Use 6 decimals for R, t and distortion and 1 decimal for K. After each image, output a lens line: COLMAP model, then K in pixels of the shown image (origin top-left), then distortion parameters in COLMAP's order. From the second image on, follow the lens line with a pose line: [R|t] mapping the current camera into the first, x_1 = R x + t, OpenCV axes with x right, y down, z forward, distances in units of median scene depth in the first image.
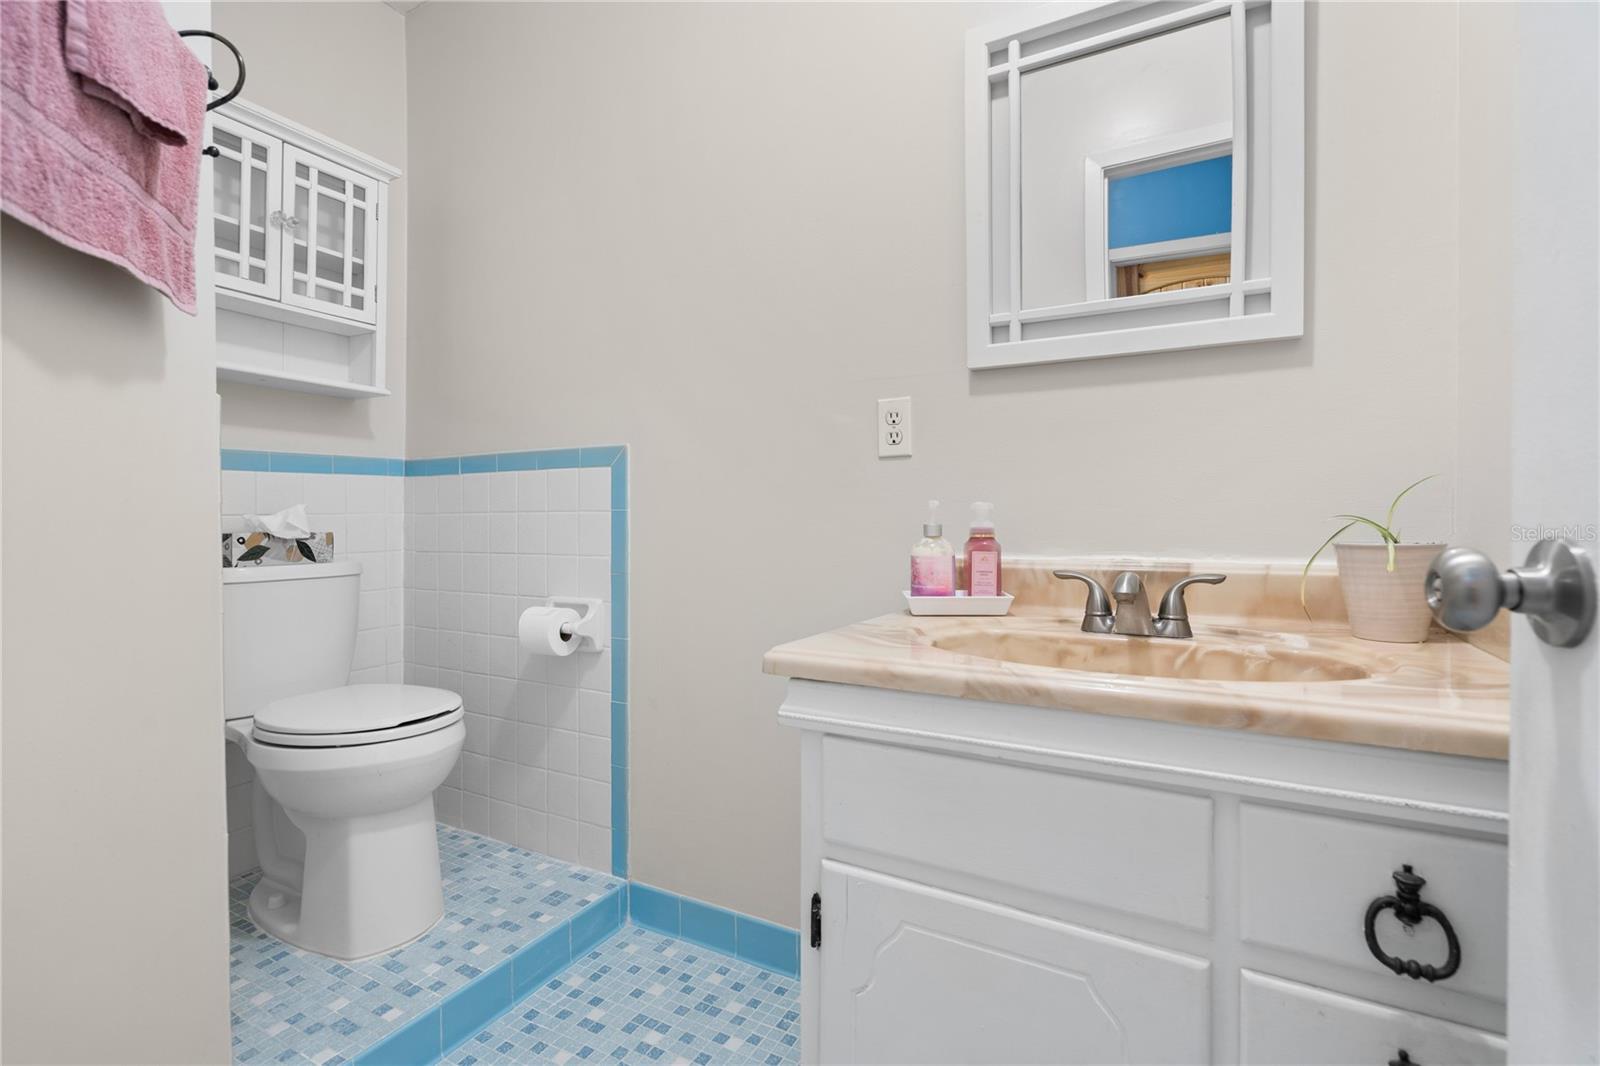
lens RADIAL K [[725.4, 0, 801.6], [0, 725.4, 516.6], [0, 0, 1]] dist [-0.014679, 0.000254]
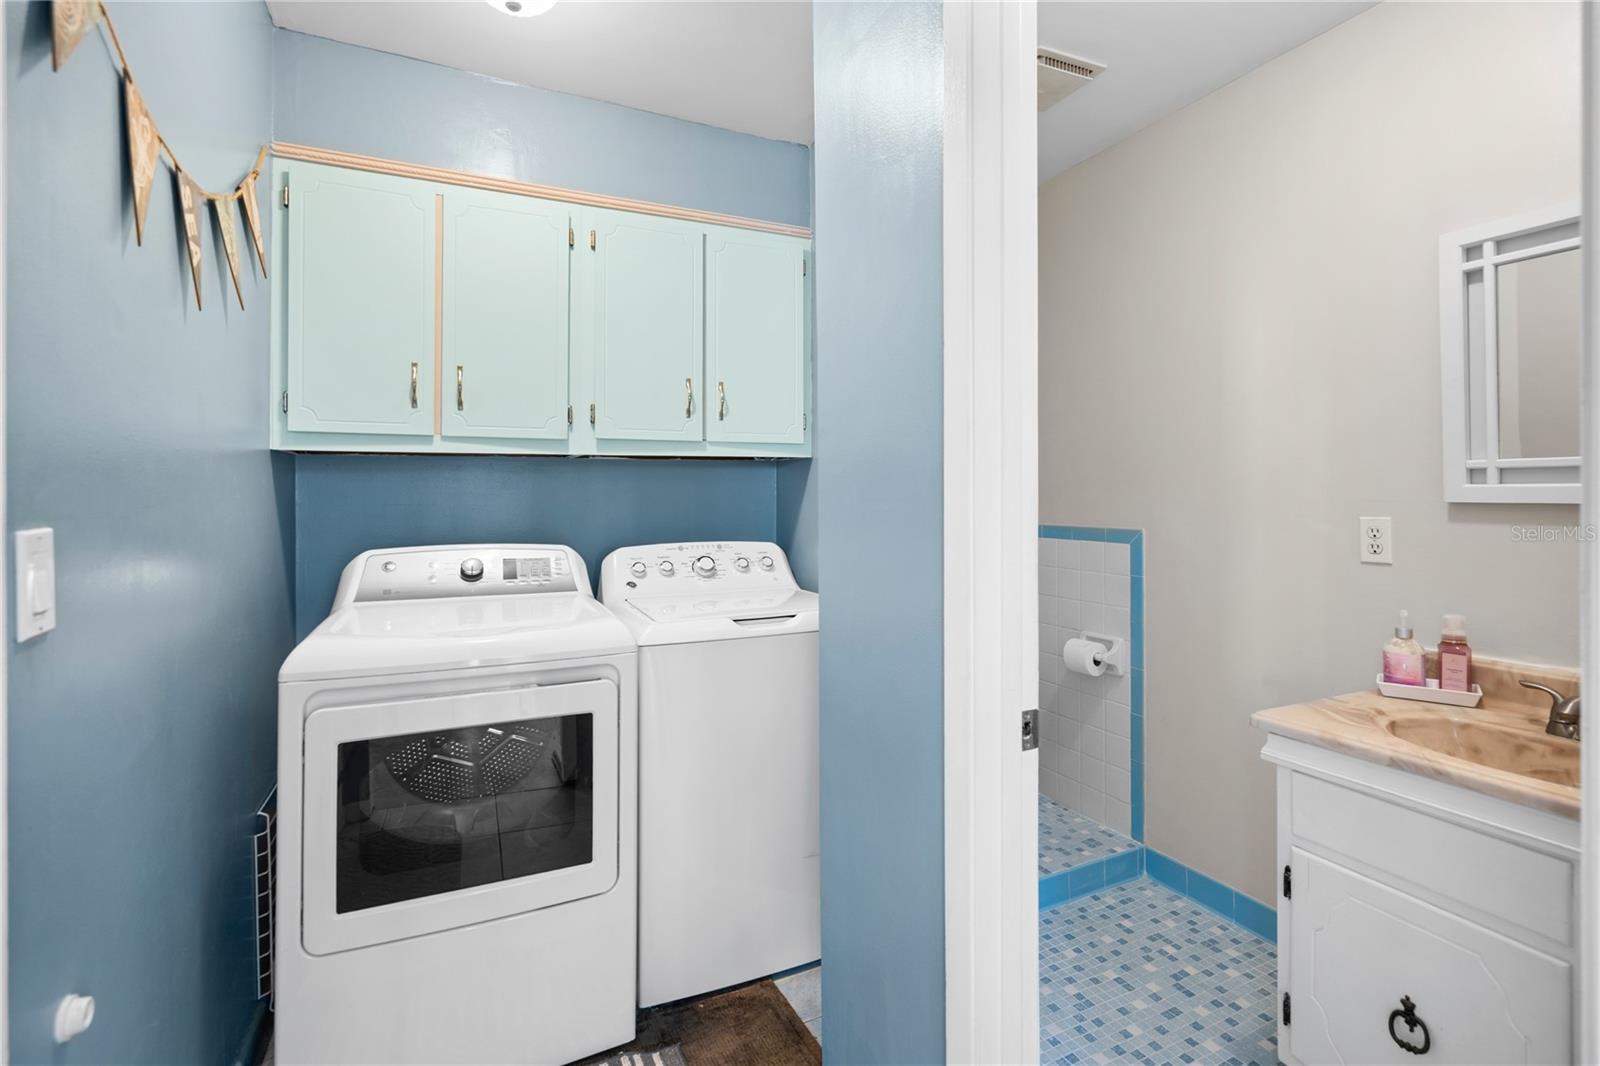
lens RADIAL K [[742.4, 0, 797.4], [0, 742.4, 488.9], [0, 0, 1]] dist [-0.004263, 0.000713]
pose [[0.809930, -0.005312, -0.586503, 0.069208], [0.005787, 0.999983, -0.001064, -0.218043], [0.586499, -0.002532, 0.809946, -0.649534]]
